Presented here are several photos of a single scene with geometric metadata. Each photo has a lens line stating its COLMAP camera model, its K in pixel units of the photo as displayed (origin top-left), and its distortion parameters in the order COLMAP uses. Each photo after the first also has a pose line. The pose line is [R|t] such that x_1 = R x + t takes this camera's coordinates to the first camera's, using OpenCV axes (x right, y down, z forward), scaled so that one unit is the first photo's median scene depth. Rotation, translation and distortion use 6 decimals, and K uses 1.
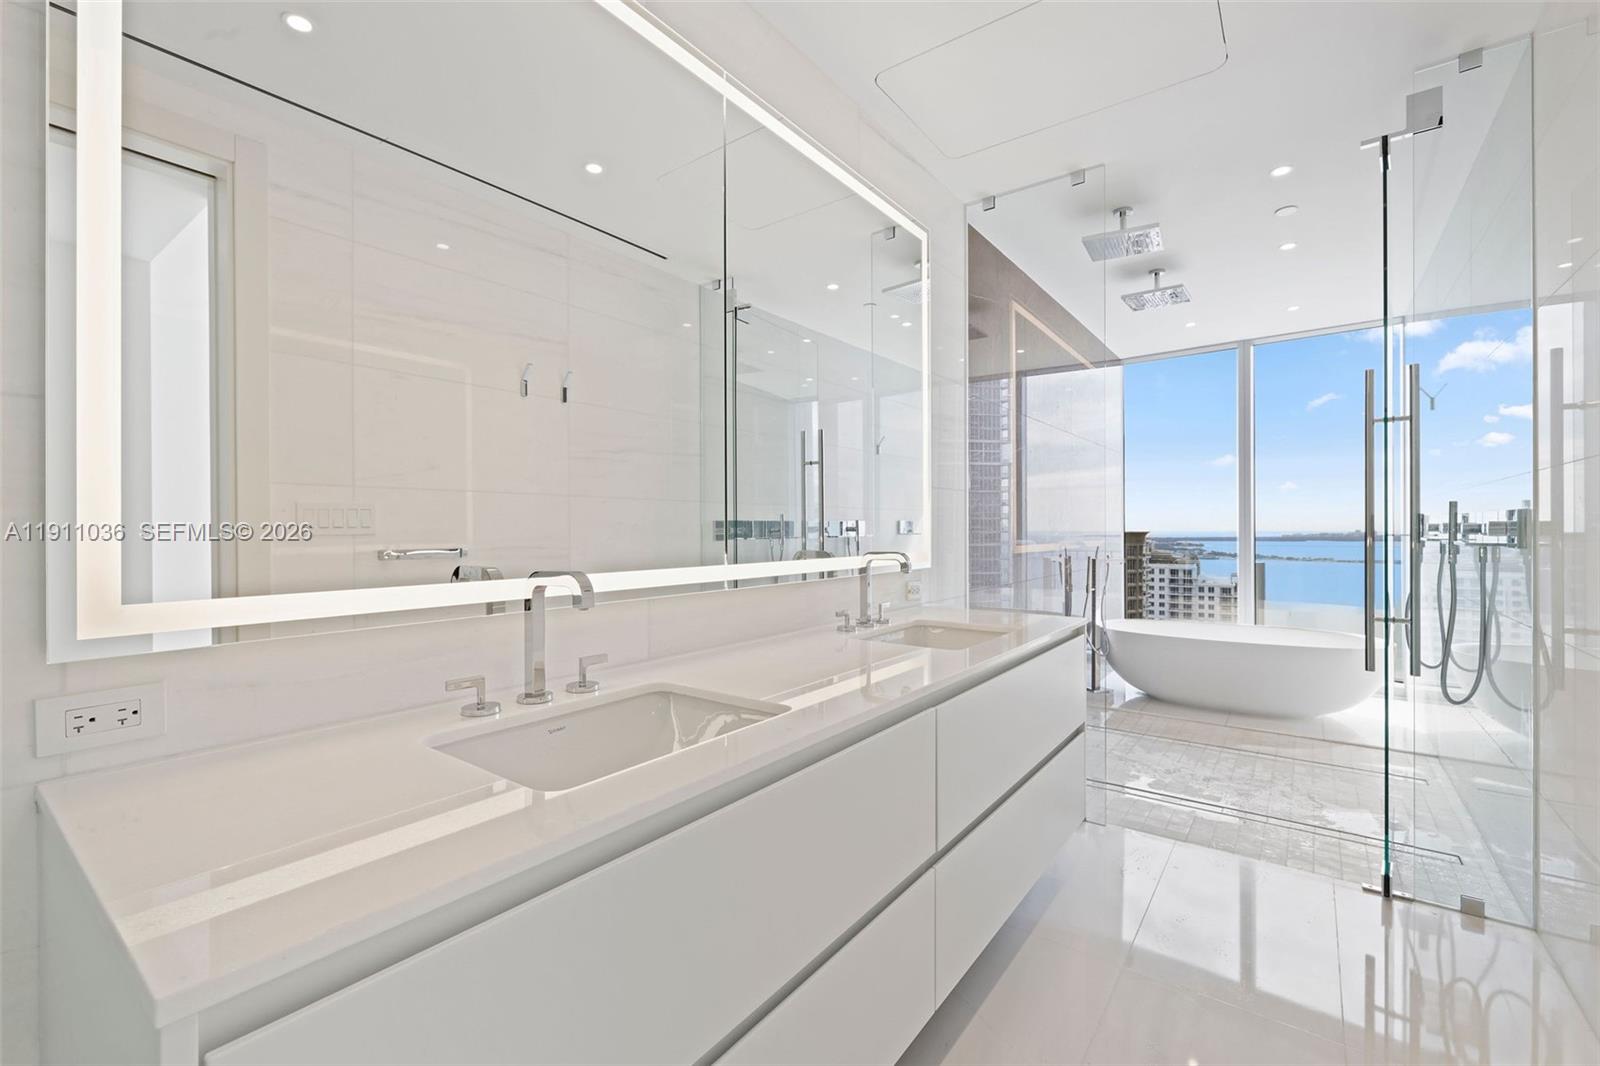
lens RADIAL K [[692.8, 0, 800.0], [0, 692.8, 533.0], [0, 0, 1]] dist [0.000250, -0.000264]
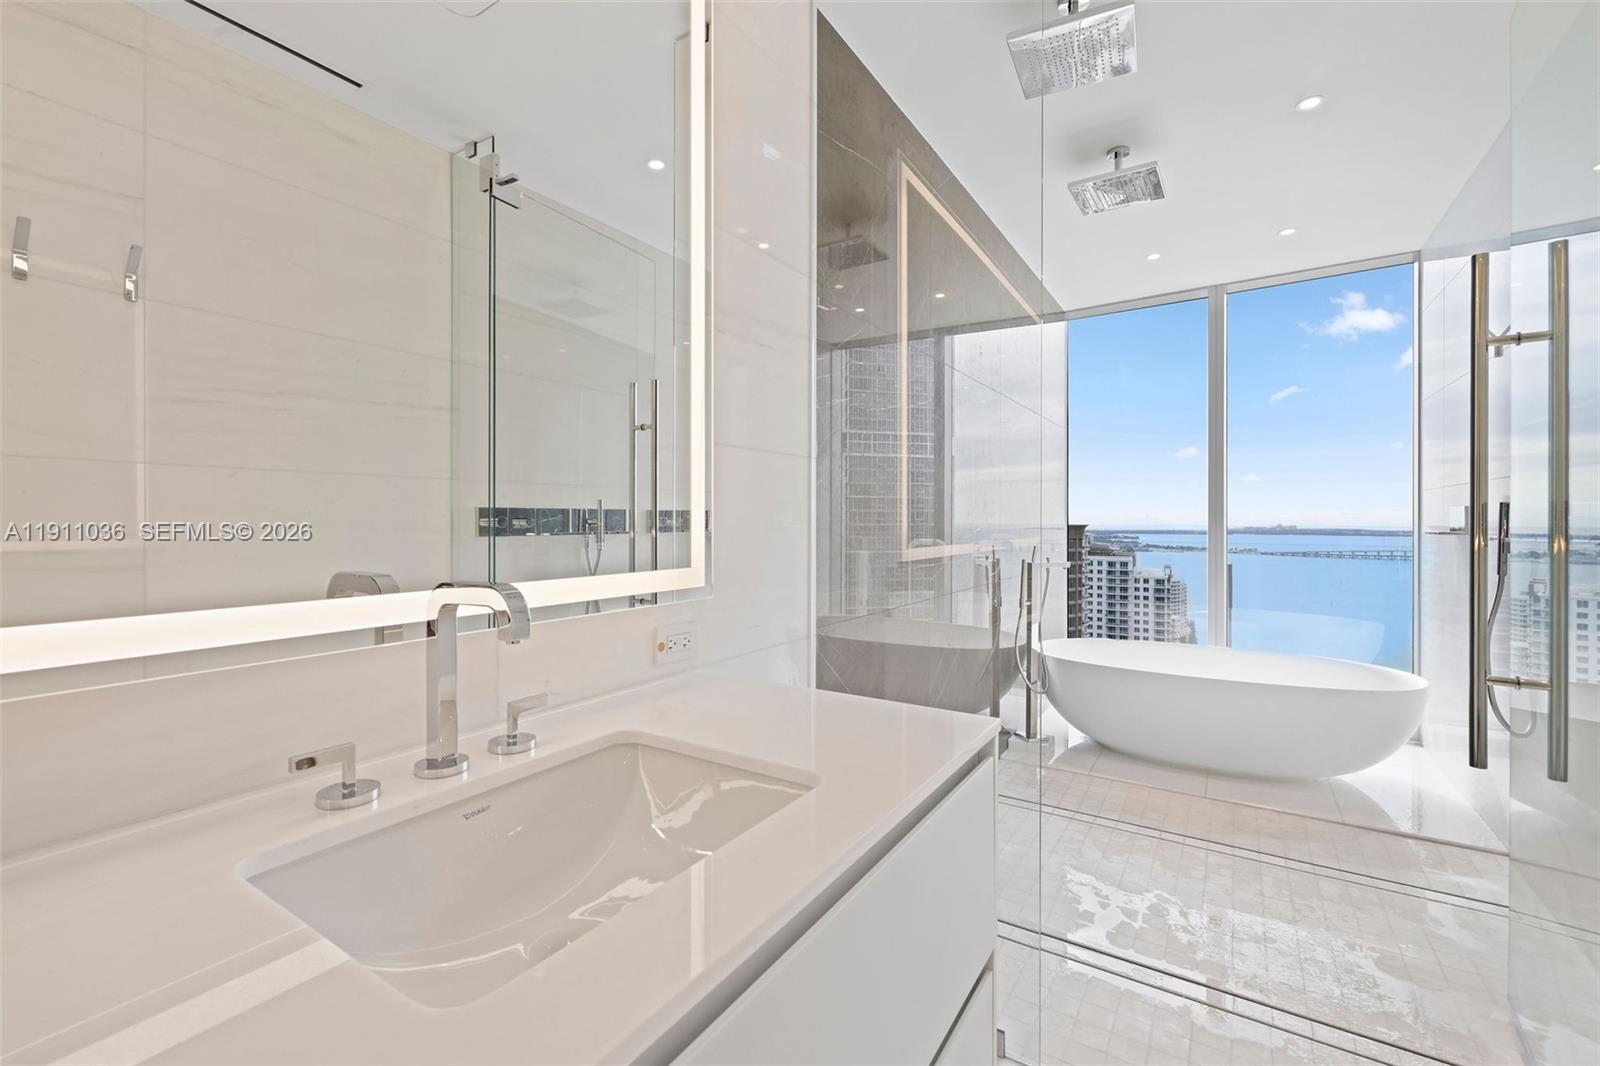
lens RADIAL K [[687.2, 0, 799.0], [0, 687.2, 522.2], [0, 0, 1]] dist [-0.000591, -0.000074]
pose [[0.997616, 0.005695, 0.068768, 0.116786], [-0.005498, 0.999980, -0.003054, -0.002708], [-0.068784, 0.002669, 0.997628, 0.259063]]
